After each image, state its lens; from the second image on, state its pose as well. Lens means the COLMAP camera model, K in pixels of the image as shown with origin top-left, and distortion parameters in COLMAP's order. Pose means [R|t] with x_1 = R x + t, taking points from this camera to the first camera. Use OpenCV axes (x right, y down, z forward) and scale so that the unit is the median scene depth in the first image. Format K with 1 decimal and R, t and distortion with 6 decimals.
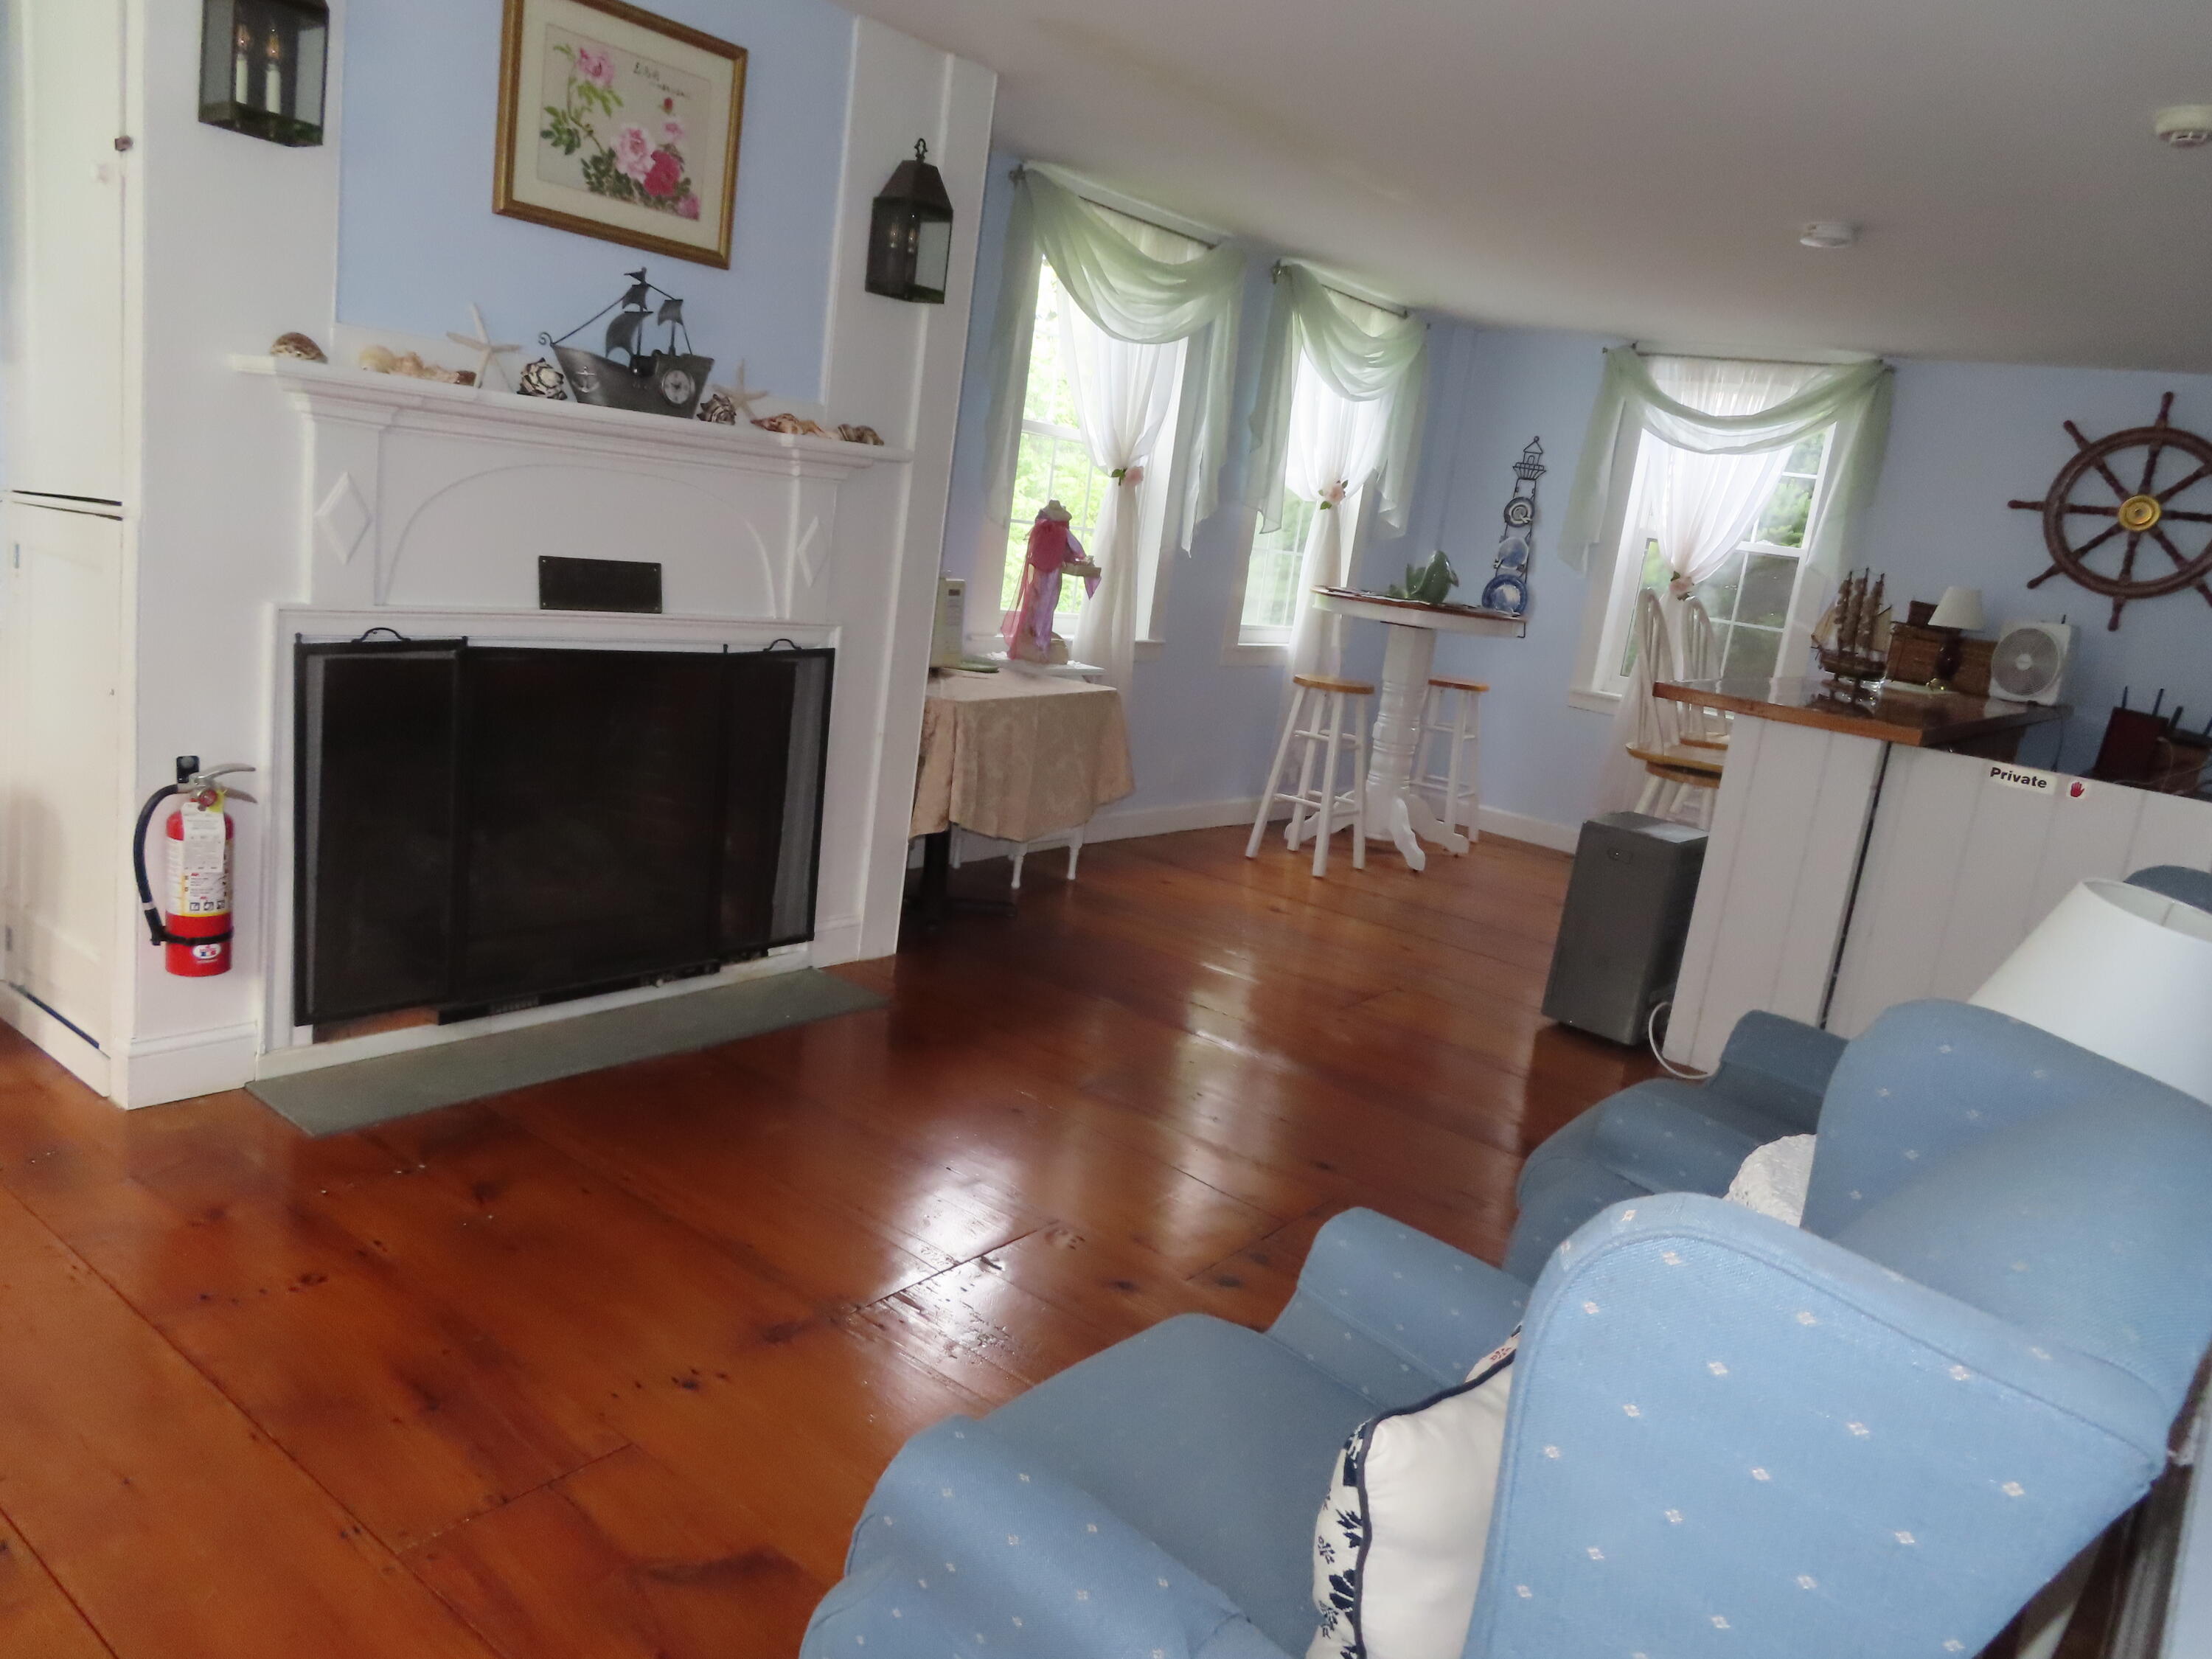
lens RADIAL K [[1598.2, 0, 1110.2], [0, 1598.2, 819.4], [0, 0, 1]] dist [-0.000923, -0.001326]
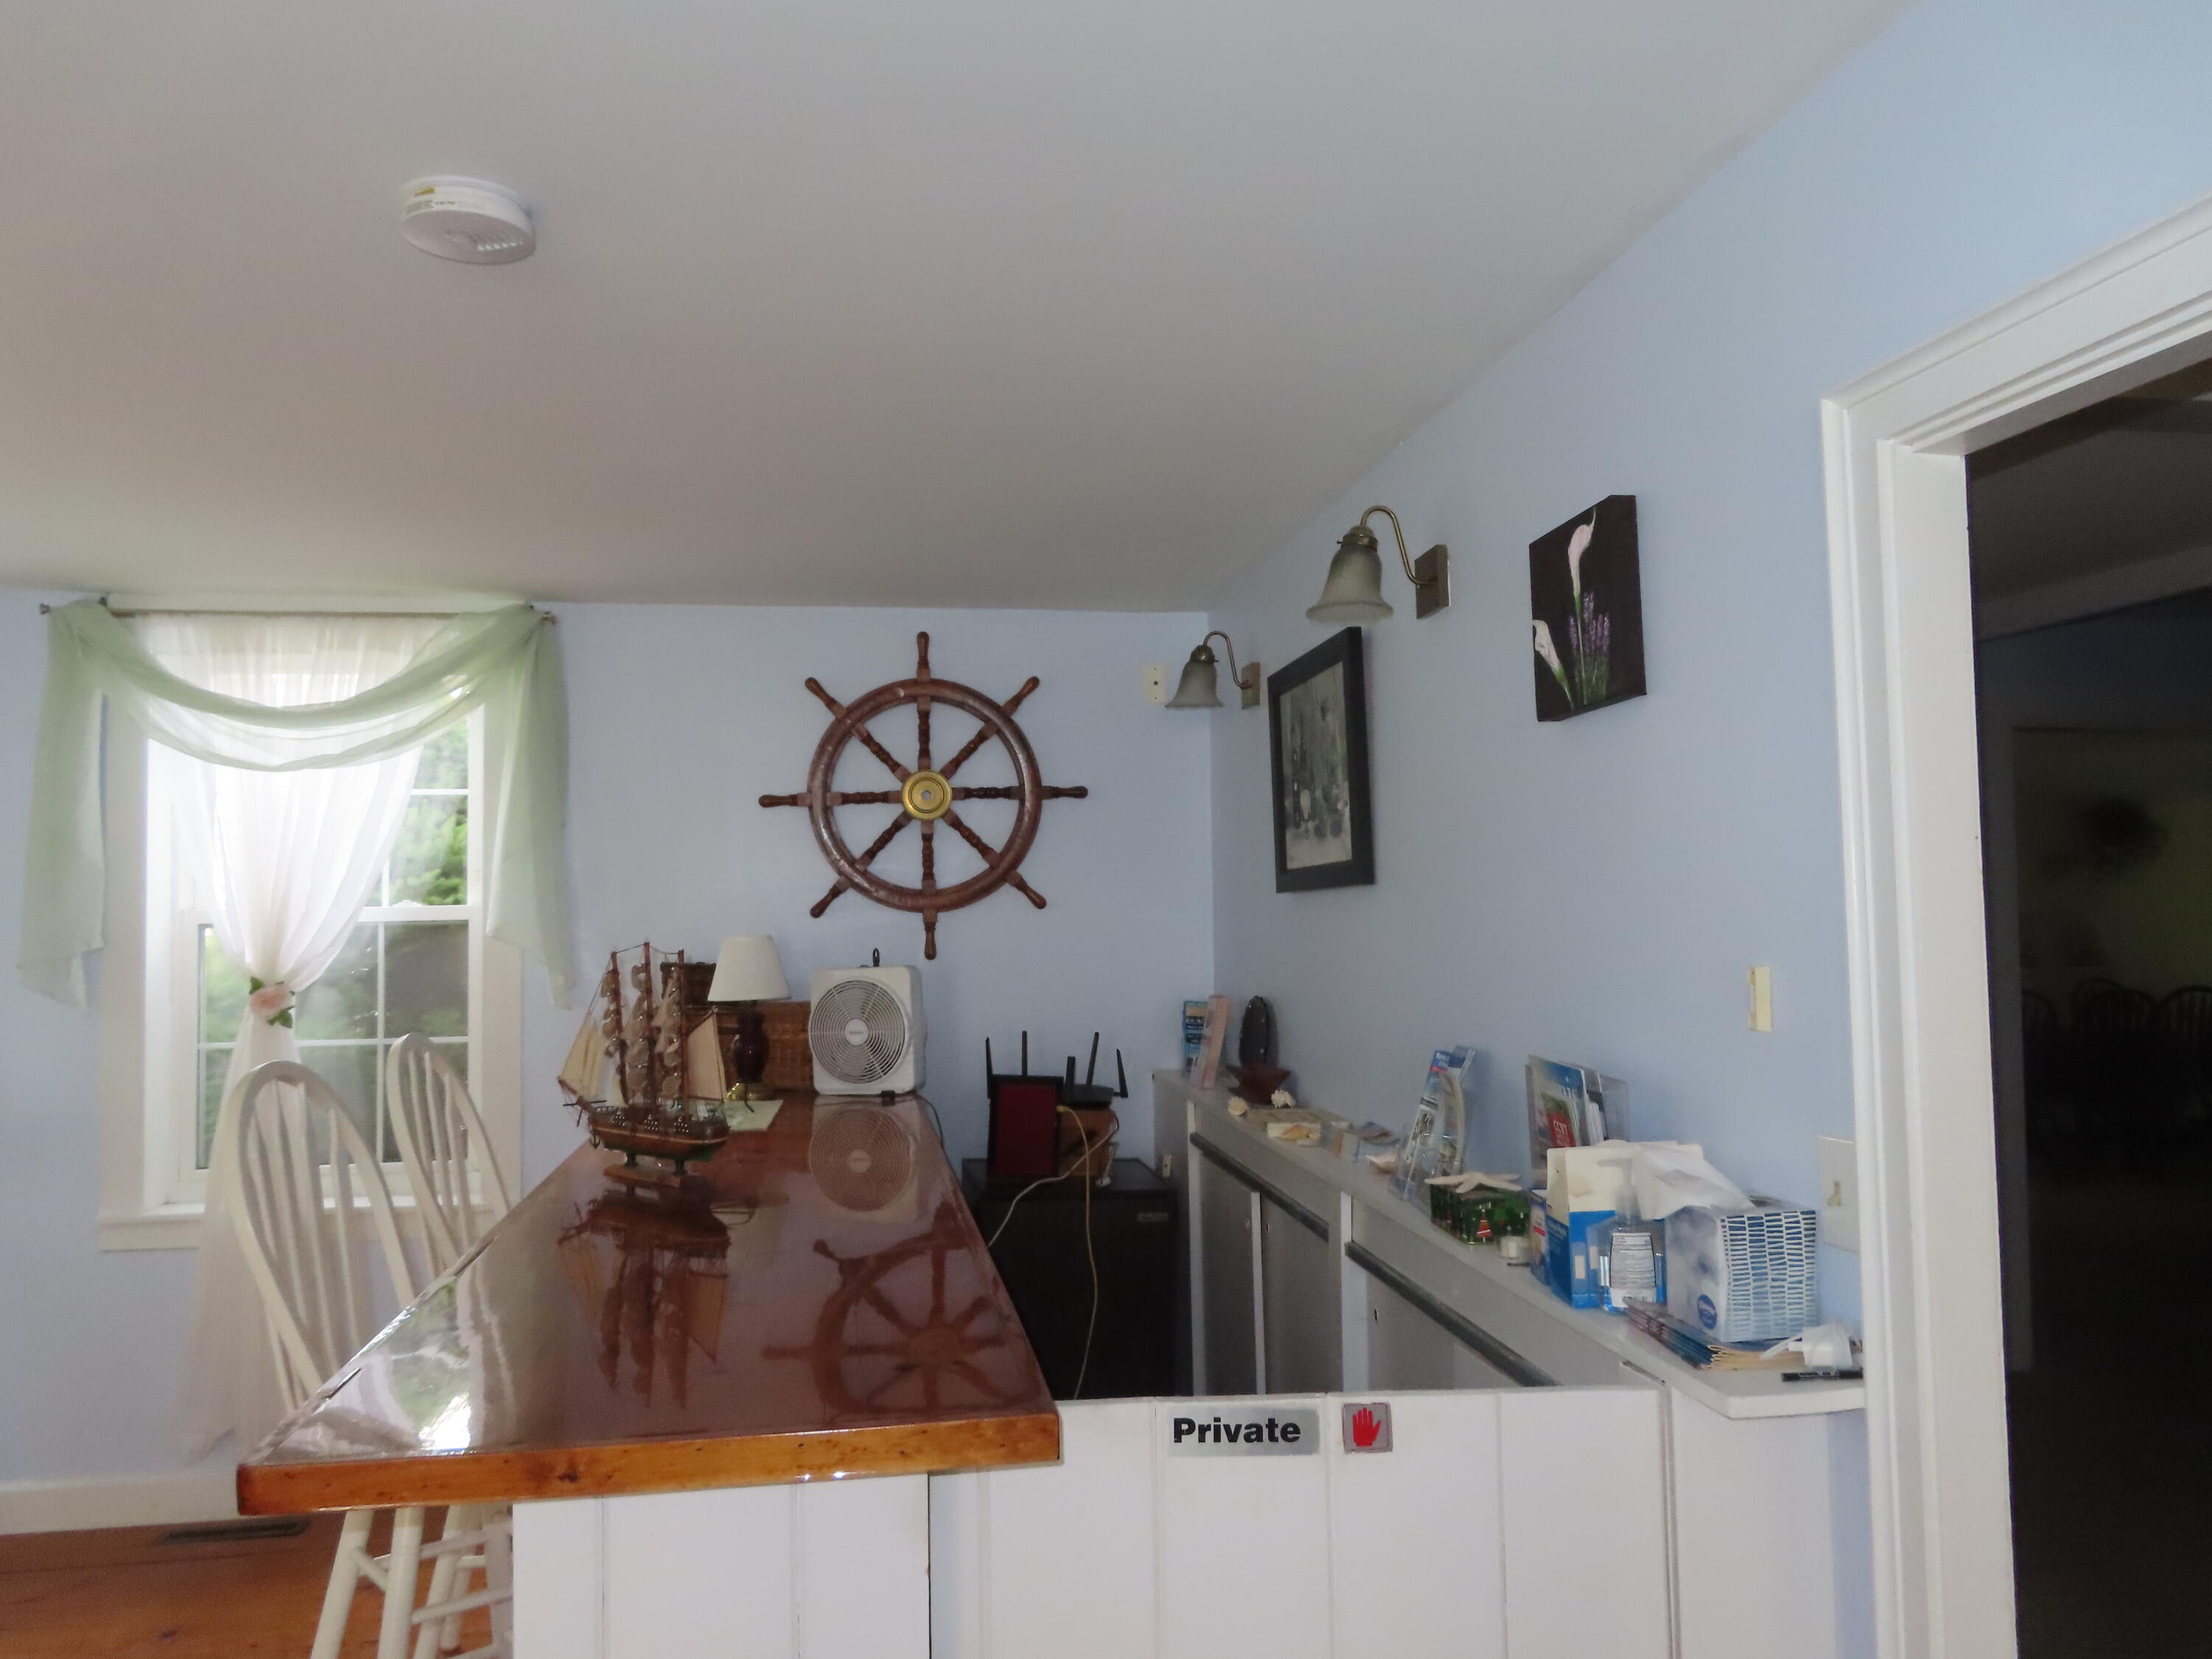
lens RADIAL K [[1598.2, 0, 1110.2], [0, 1598.2, 819.4], [0, 0, 1]] dist [-0.000923, -0.001326]
pose [[0.671776, -0.107002, 0.732985, 0.165182], [0.250801, 0.963926, -0.089142, -0.092861], [-0.697005, 0.243716, 0.674378, 0.443517]]
